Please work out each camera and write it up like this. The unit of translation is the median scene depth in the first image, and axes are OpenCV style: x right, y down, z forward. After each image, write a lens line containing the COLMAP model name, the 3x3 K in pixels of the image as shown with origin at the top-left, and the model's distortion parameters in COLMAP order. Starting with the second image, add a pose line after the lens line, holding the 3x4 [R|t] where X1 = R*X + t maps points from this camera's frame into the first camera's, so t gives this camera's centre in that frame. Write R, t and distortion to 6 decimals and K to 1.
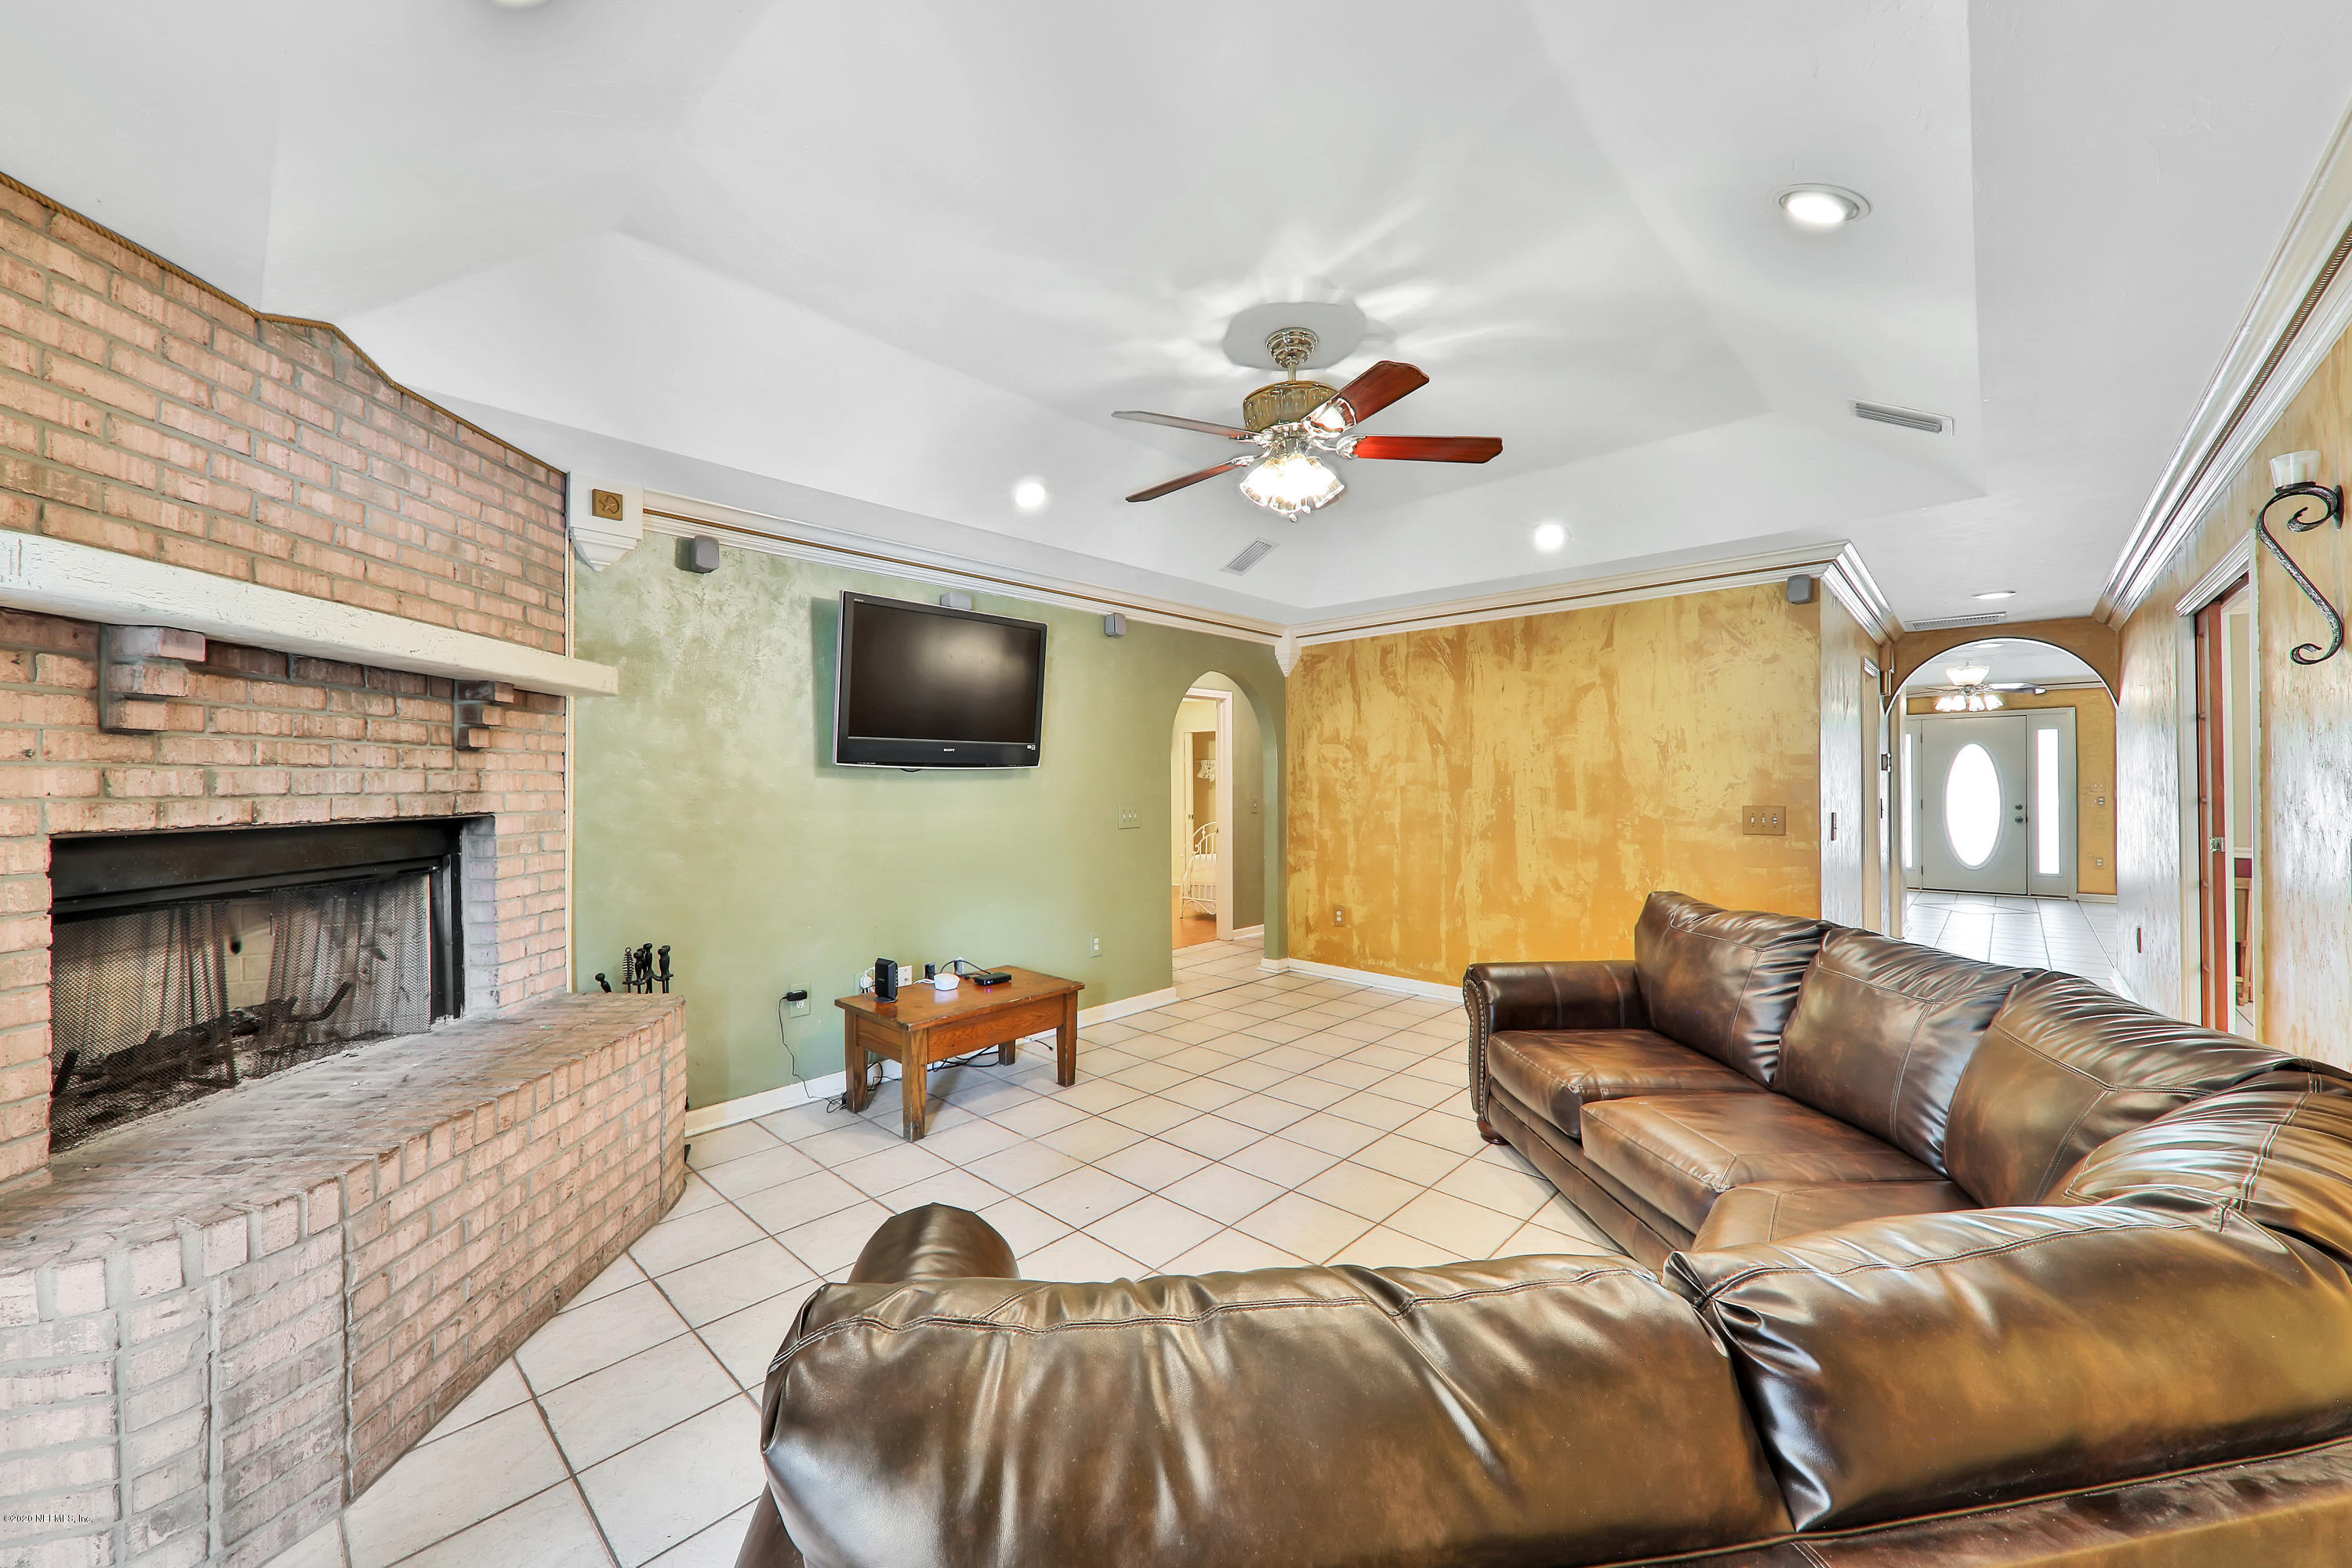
lens RADIAL K [[877.0, 0, 1181.0], [0, 877.0, 780.4], [0, 0, 1]] dist [0.000891, -0.000372]
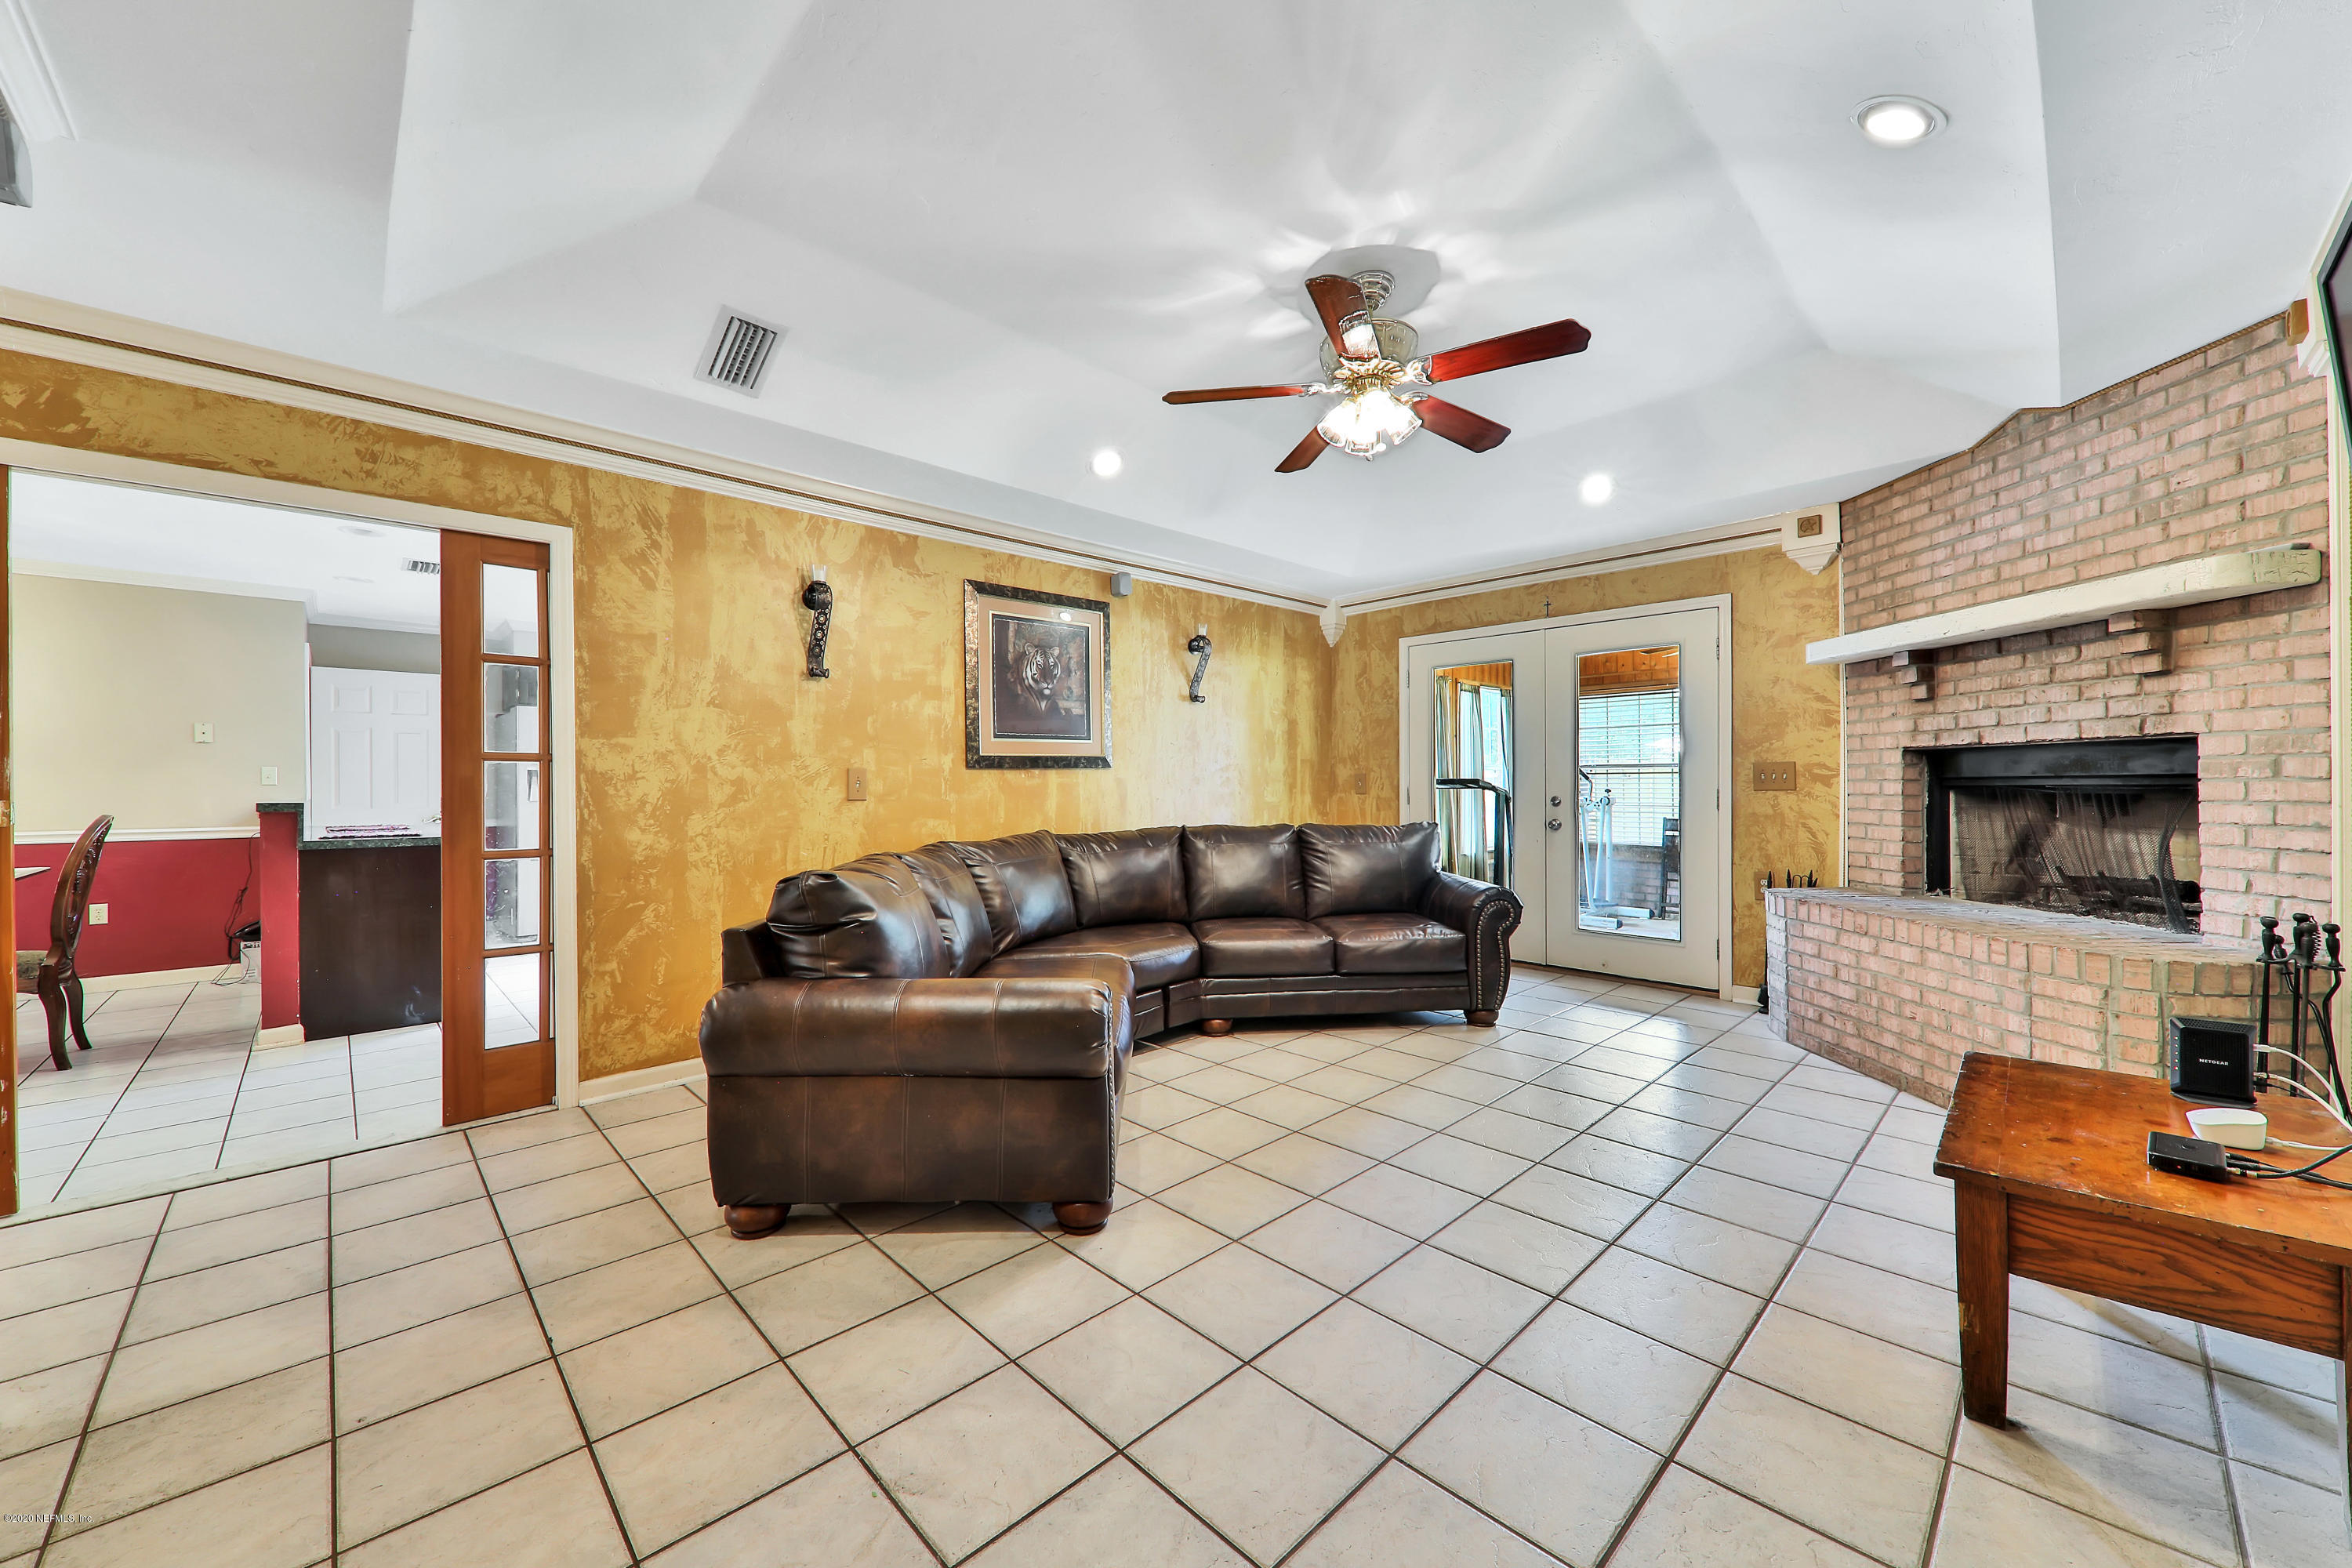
lens RADIAL K [[877.0, 0, 1157.5], [0, 877.0, 775.7], [0, 0, 1]] dist [0.000891, -0.000372]
pose [[-0.996620, 0.011392, 0.081361, 0.366687], [0.010513, 0.999882, -0.011219, 0.101782], [-0.081479, -0.010326, -0.996622, 2.521429]]
